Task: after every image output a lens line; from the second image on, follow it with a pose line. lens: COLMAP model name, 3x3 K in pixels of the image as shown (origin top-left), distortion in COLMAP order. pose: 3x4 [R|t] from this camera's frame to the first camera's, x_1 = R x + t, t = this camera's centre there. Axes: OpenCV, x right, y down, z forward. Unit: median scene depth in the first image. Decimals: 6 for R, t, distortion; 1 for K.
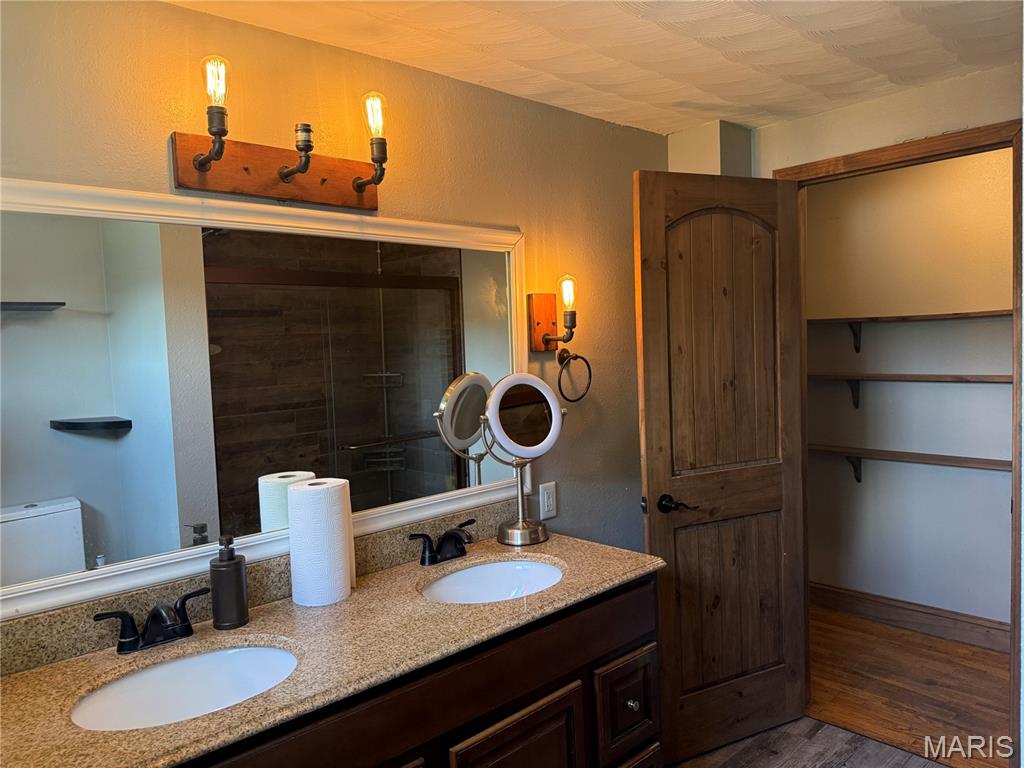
lens RADIAL K [[728.8, 0, 512.3], [0, 728.8, 384.0], [0, 0, 1]] dist [0.049953, -0.064887]
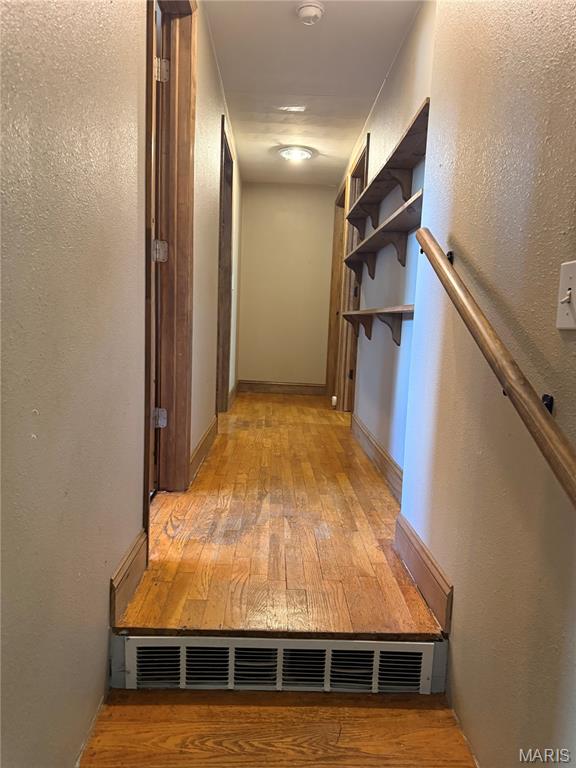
lens RADIAL K [[546.6, 0, 288.0], [0, 546.6, 384.6], [0, 0, 1]] dist [0.049953, -0.064887]
pose [[0.745027, 0.143911, -0.651326, 1.003983], [-0.105470, 0.989581, 0.098006, 0.153432], [0.658644, -0.004321, 0.752443, 0.431668]]
